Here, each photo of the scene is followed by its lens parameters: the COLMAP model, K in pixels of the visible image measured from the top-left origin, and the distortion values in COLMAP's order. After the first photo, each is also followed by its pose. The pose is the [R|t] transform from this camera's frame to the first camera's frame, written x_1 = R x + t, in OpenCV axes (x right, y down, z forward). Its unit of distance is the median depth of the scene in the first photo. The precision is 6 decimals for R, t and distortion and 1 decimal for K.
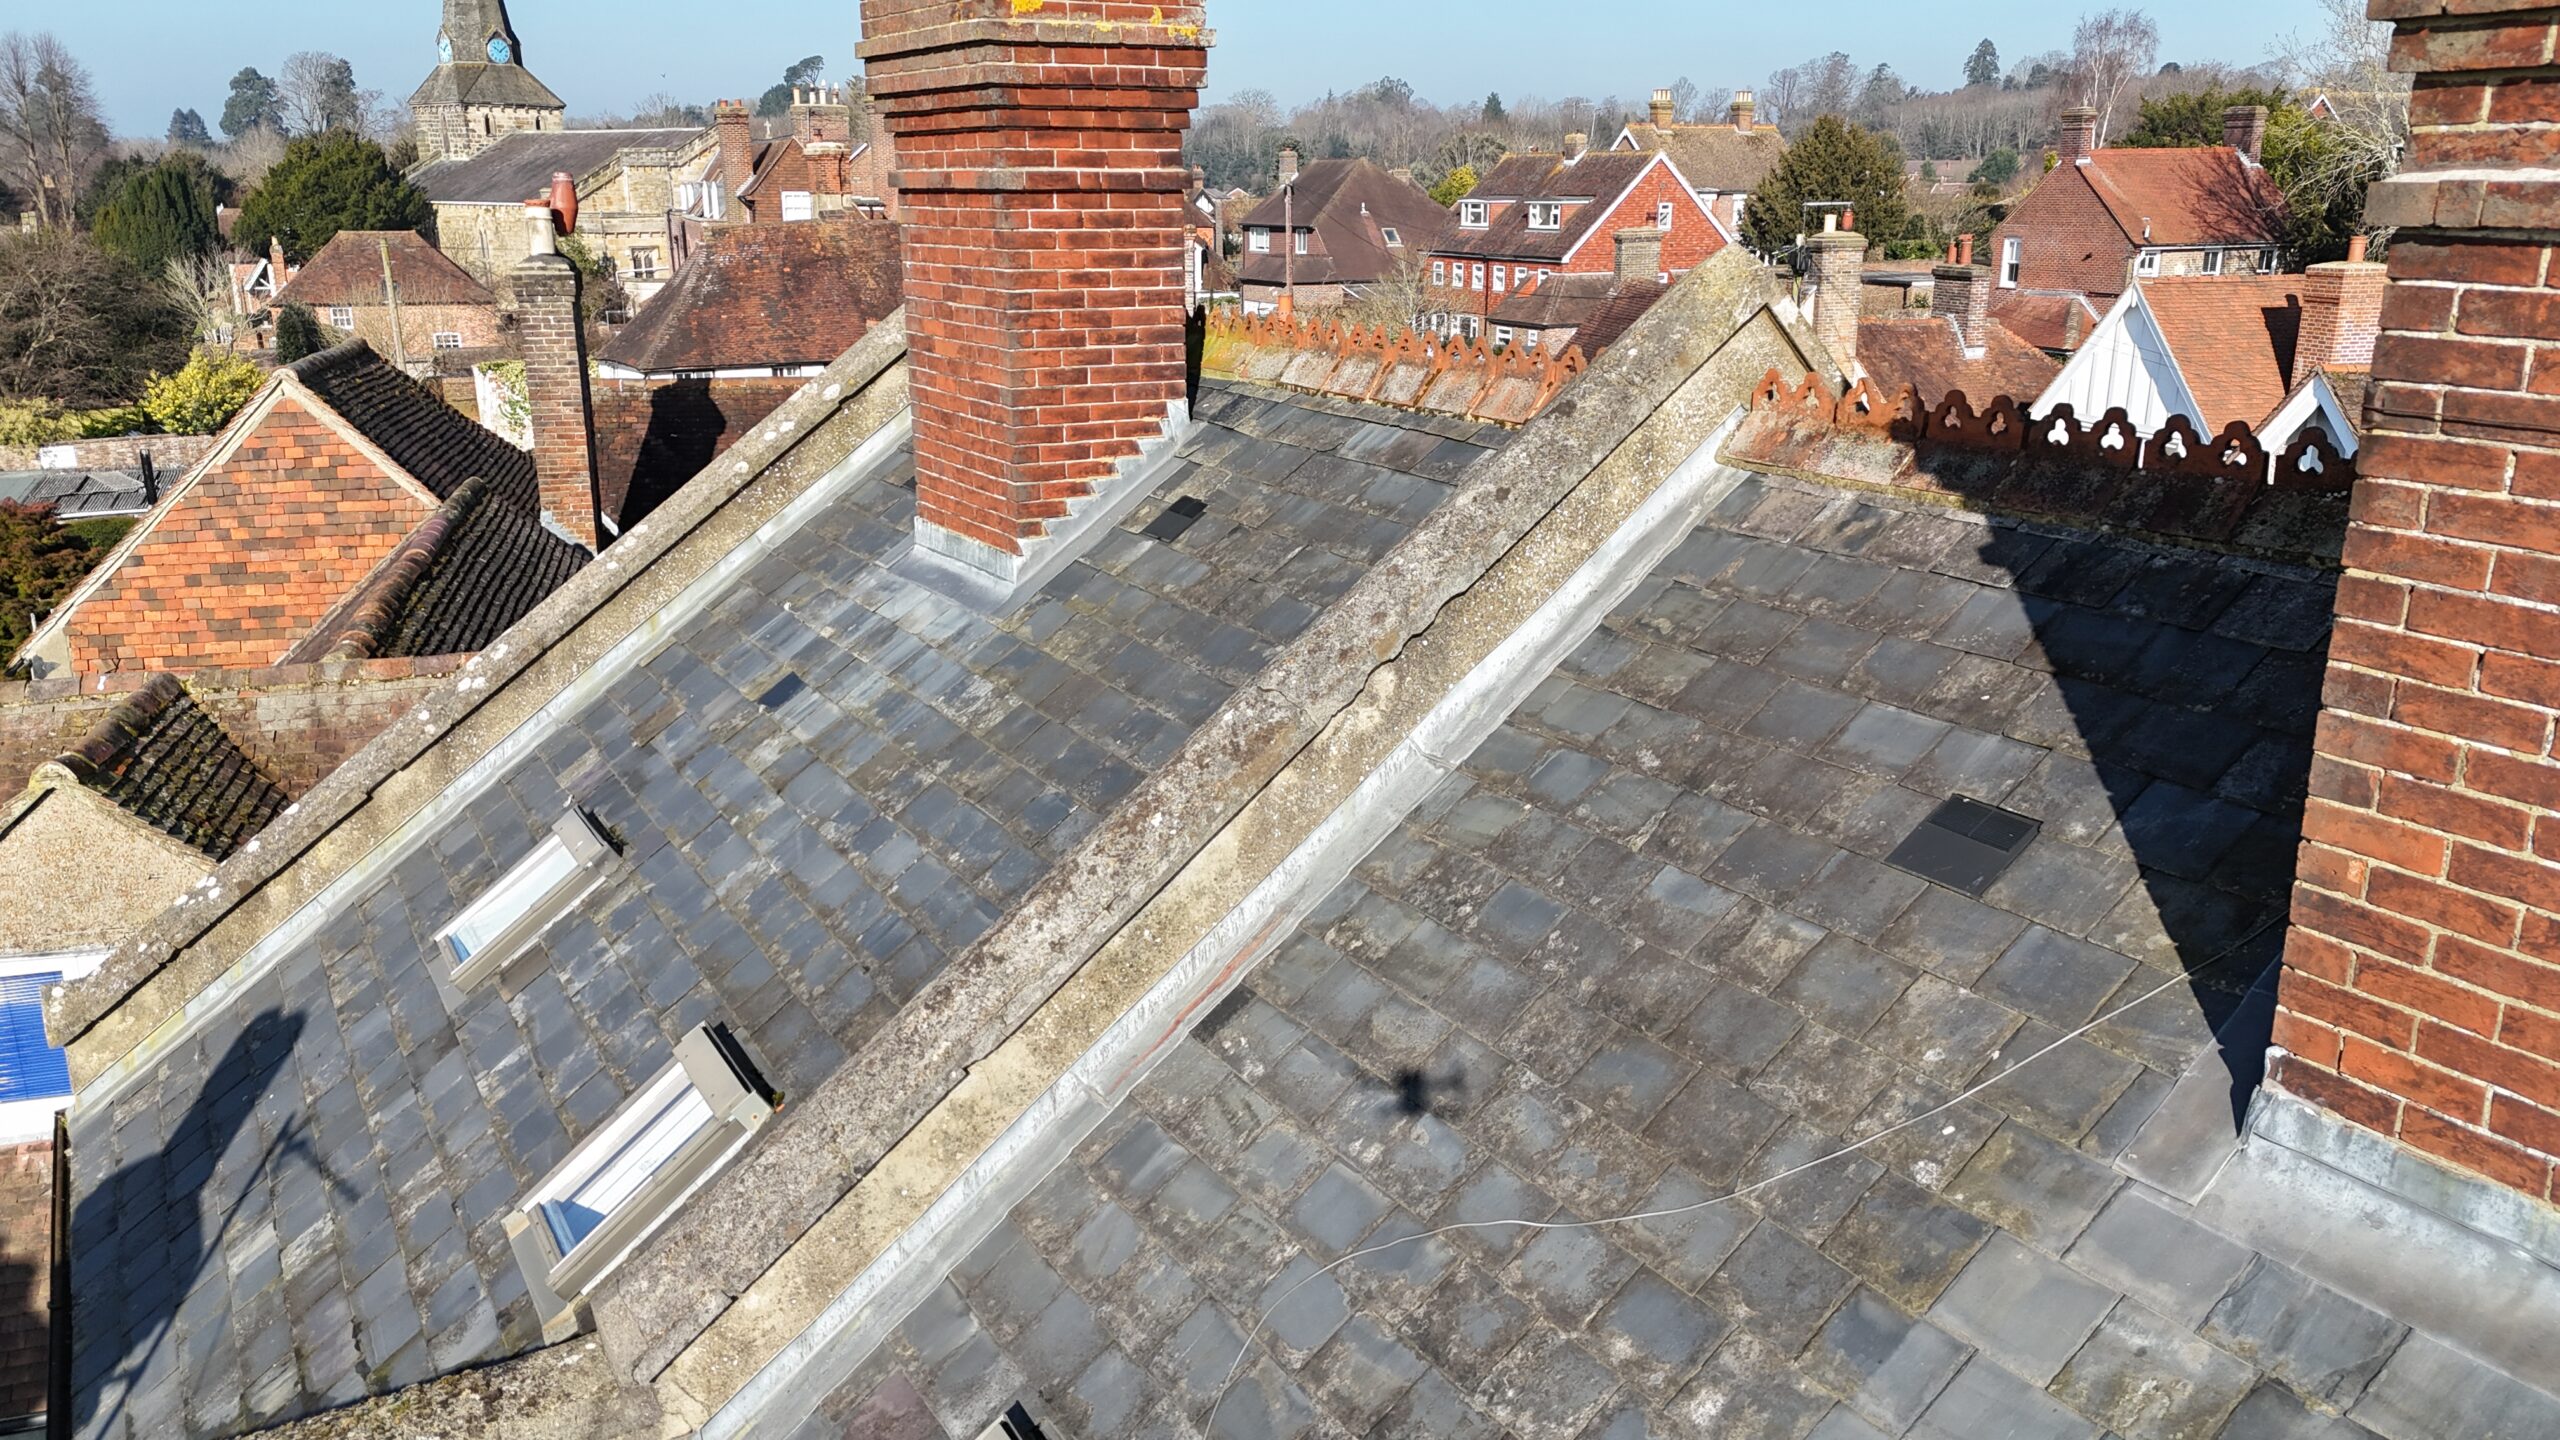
lens RADIAL K [[1867.3, 0, 1280.0], [0, 1867.3, 720.0], [0, 0, 1]] dist [0.086266, -0.088629]
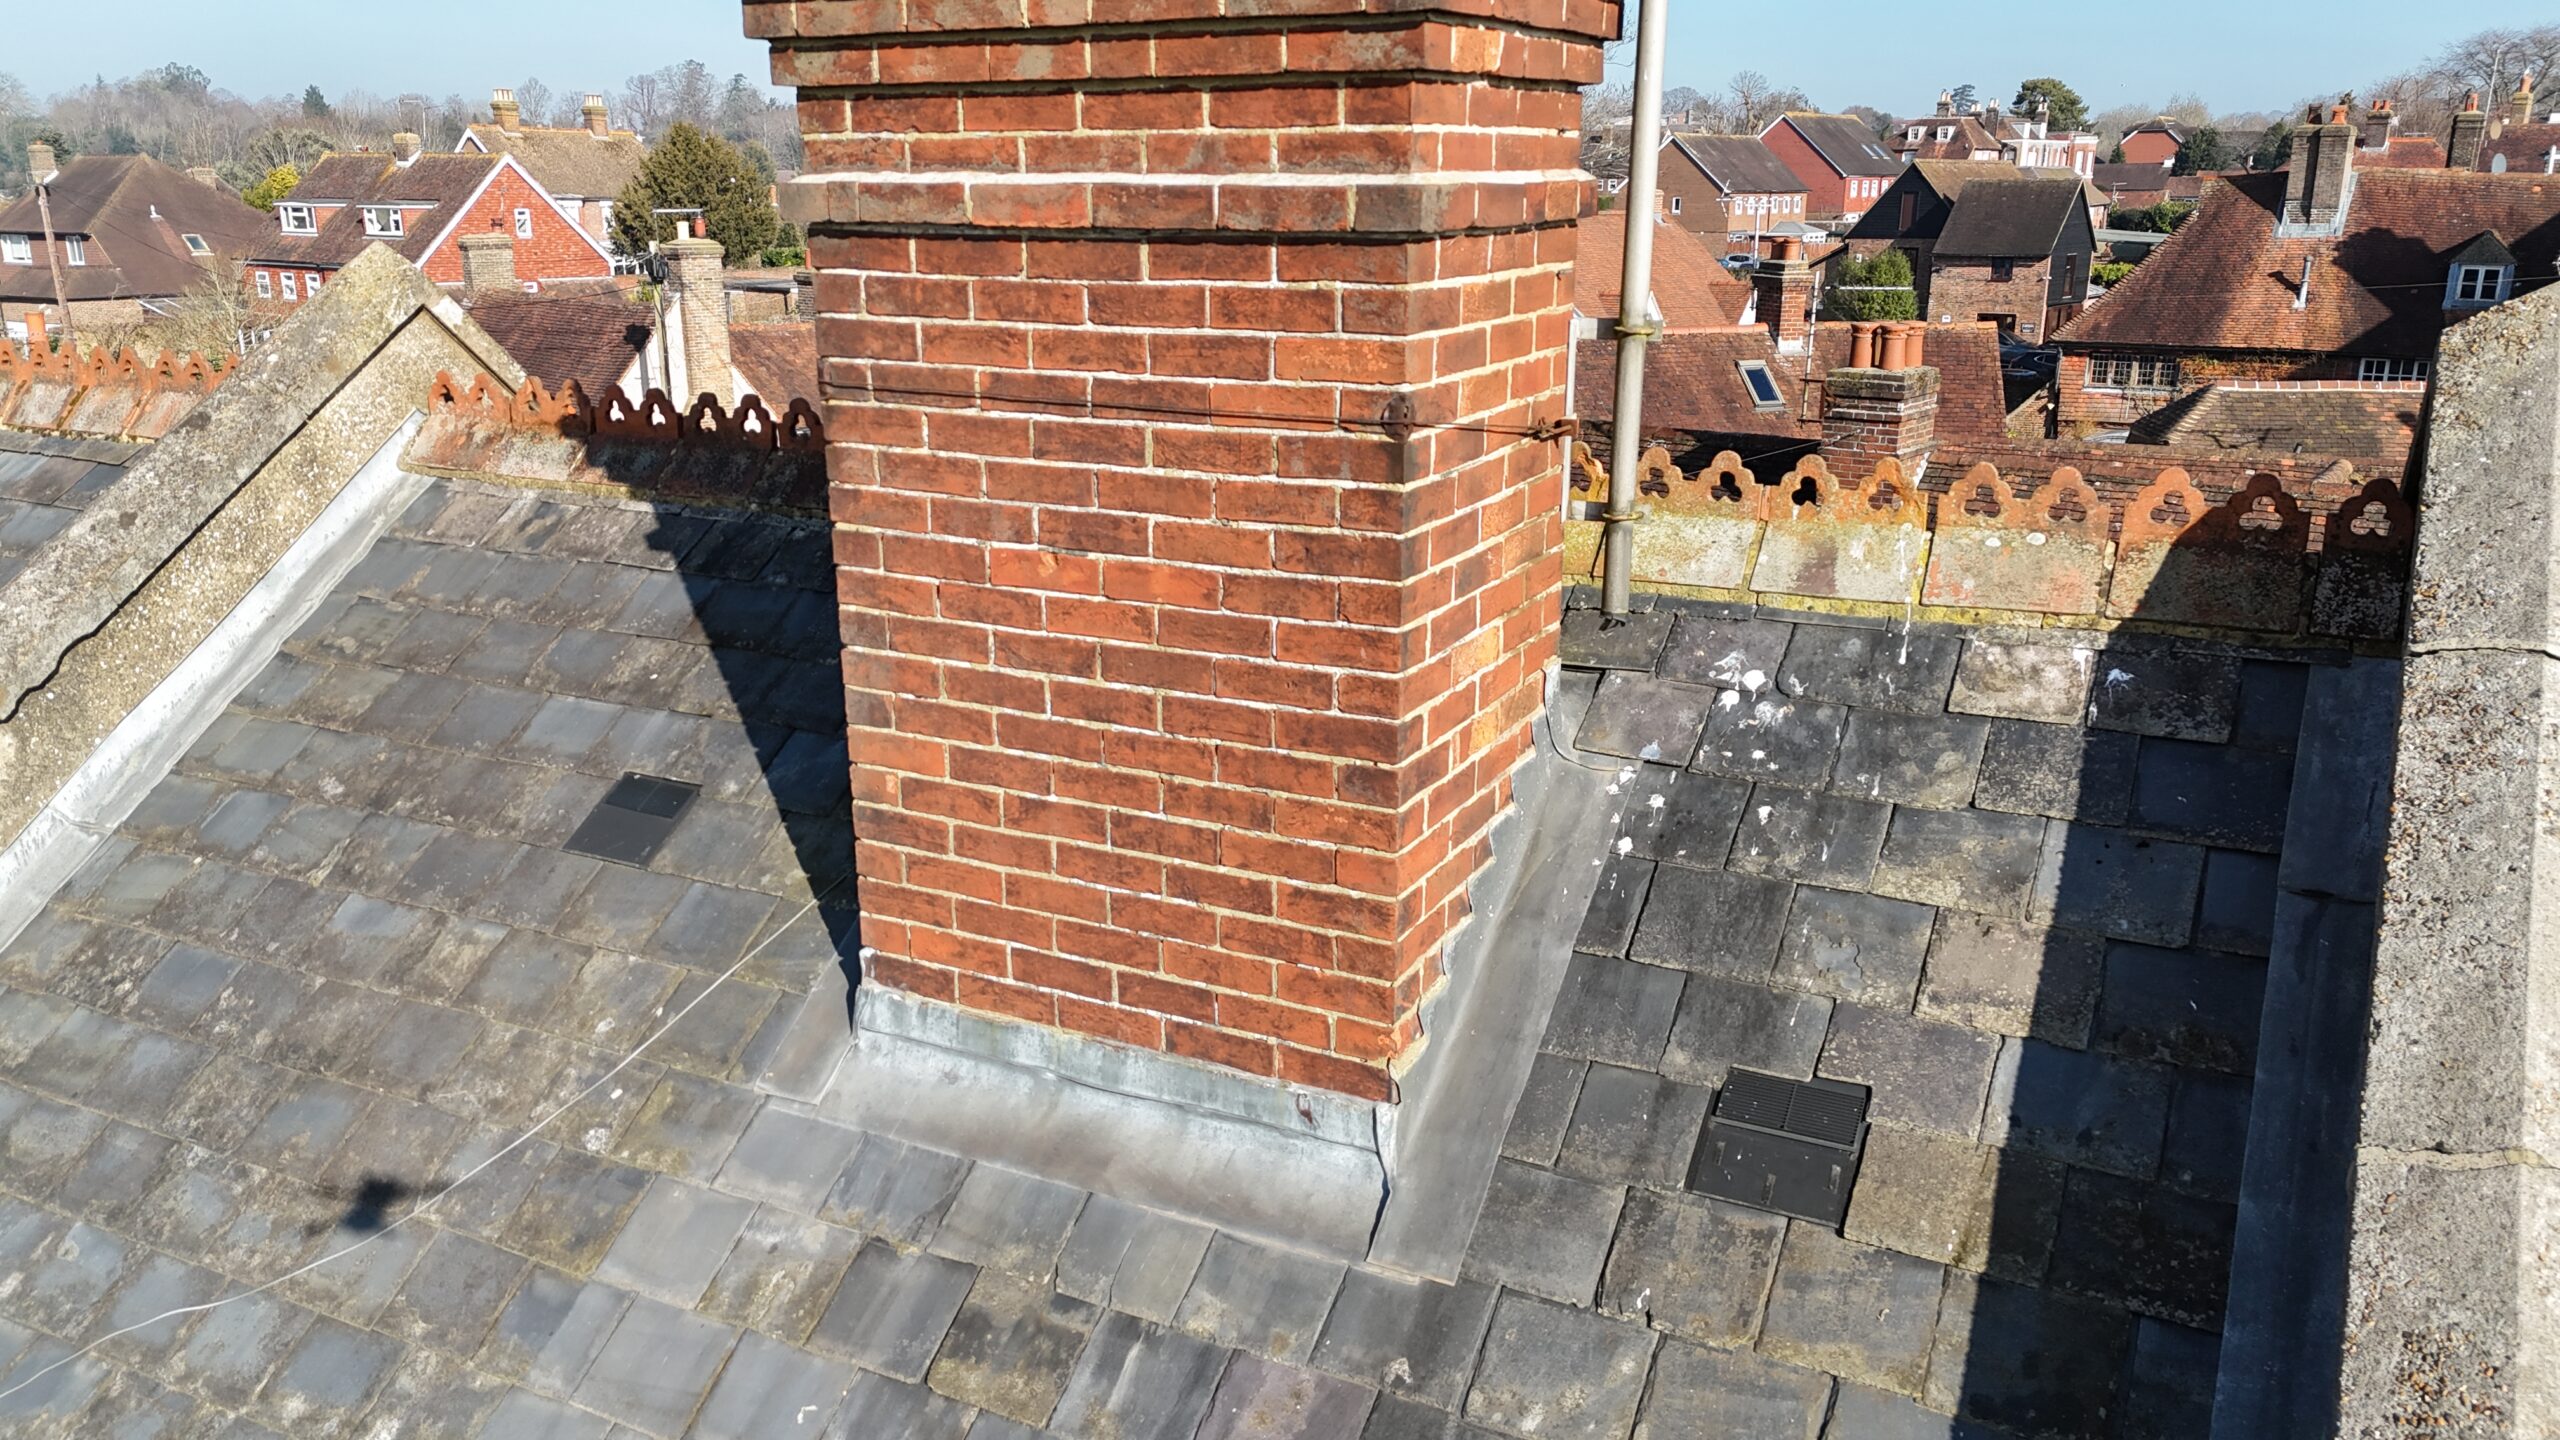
lens RADIAL K [[1867.3, 0, 1280.0], [0, 1867.3, 720.0], [0, 0, 1]] dist [0.086266, -0.088629]
pose [[0.849481, -0.139420, 0.508865, 0.144550], [0.141737, 0.989305, 0.034442, 0.026686], [-0.508224, 0.042867, 0.860157, -0.074355]]
